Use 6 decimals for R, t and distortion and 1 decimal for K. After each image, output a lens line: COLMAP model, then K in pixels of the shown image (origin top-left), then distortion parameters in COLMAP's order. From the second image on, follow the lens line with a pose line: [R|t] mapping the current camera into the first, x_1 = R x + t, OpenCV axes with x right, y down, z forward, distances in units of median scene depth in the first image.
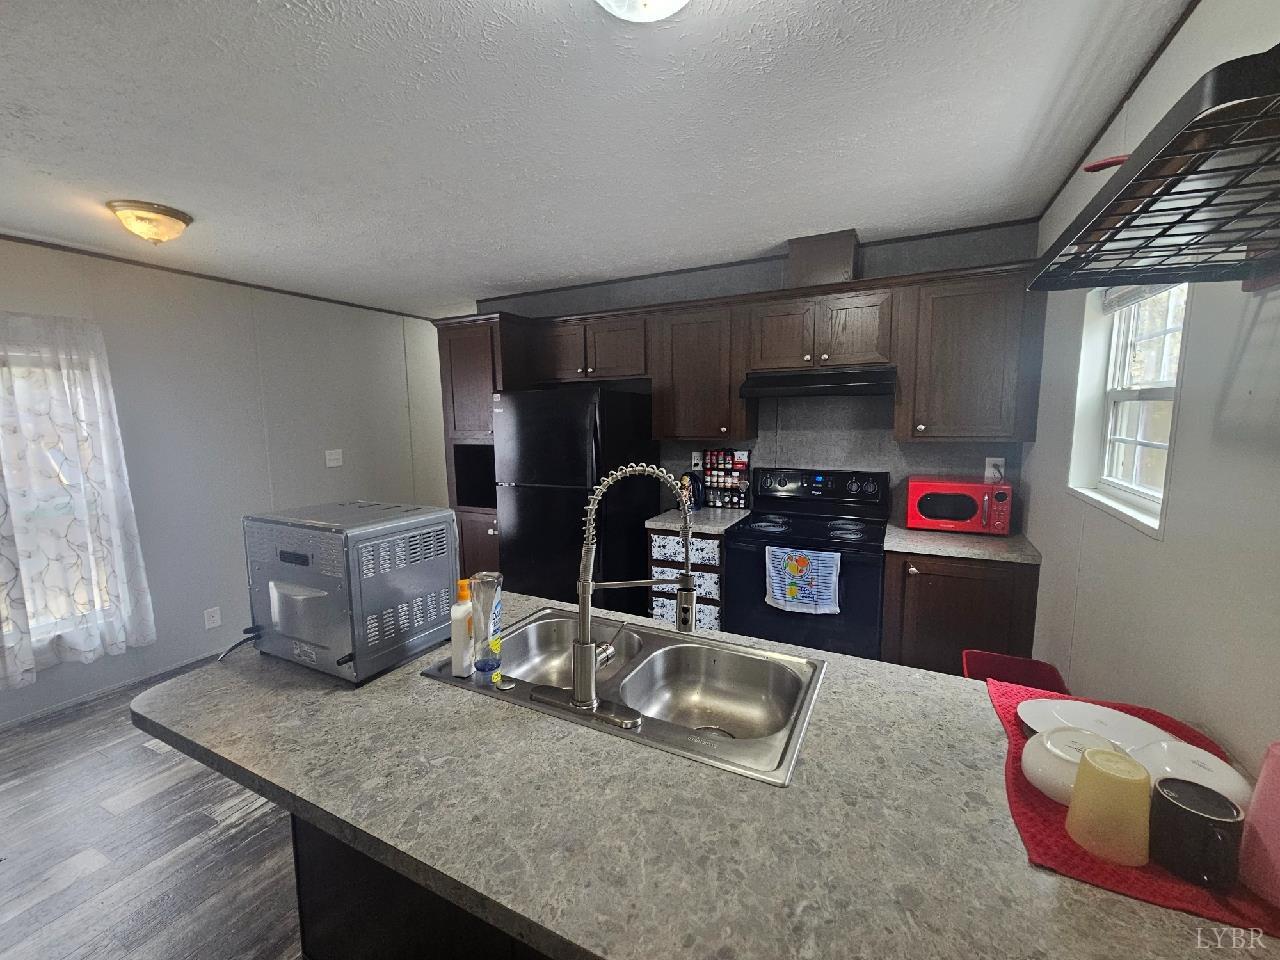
lens RADIAL K [[523.6, 0, 643.6], [0, 523.6, 484.6], [0, 0, 1]] dist [0.000130, 0.000186]
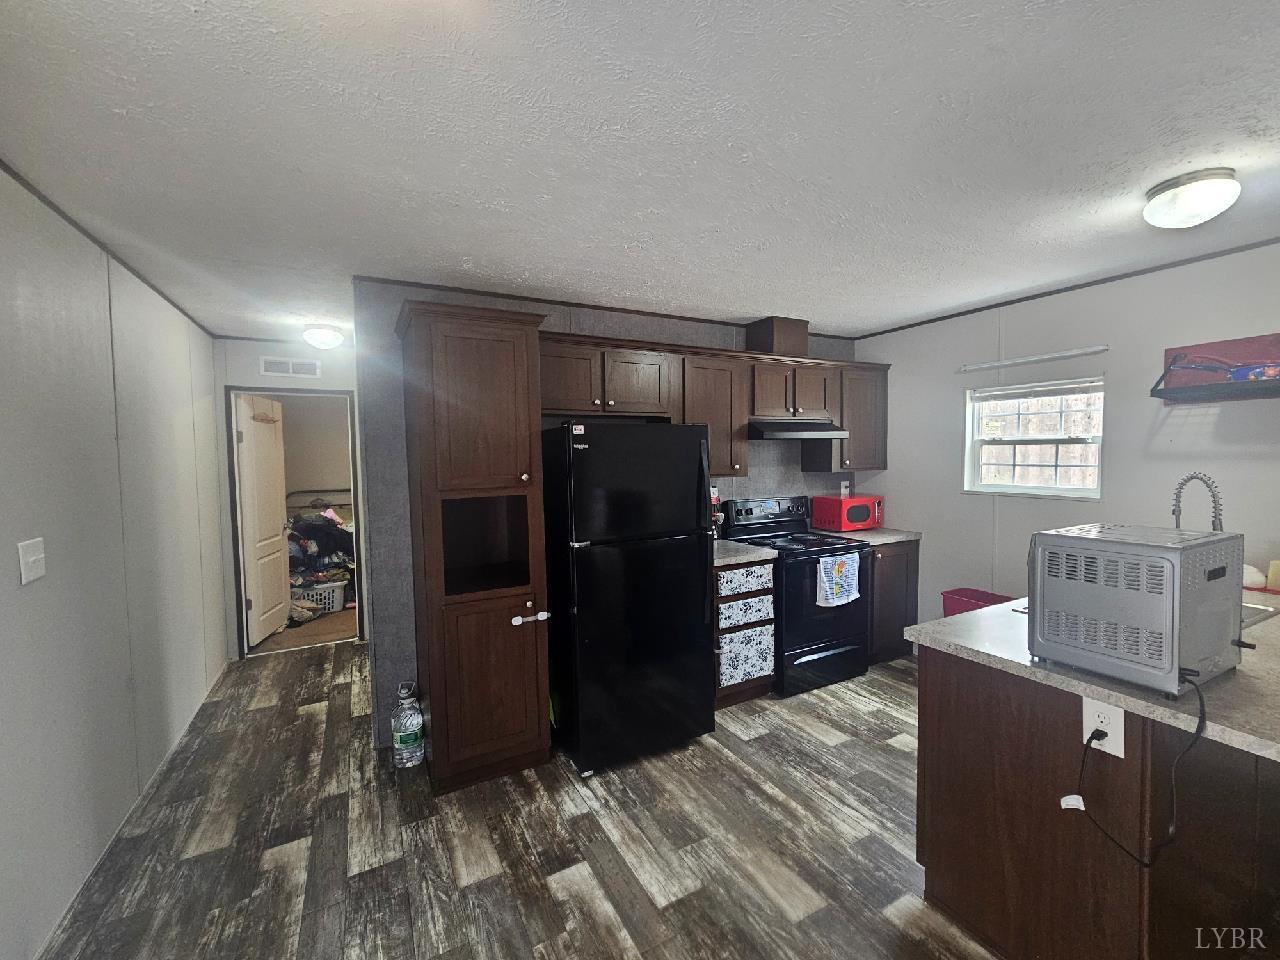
lens RADIAL K [[523.6, 0, 646.8], [0, 523.6, 481.0], [0, 0, 1]] dist [0.000130, 0.000186]
pose [[0.587483, -0.034466, 0.808502, -0.905188], [0.113611, 0.992710, -0.040235, -0.055007], [-0.801222, 0.115492, 0.587116, 0.527908]]
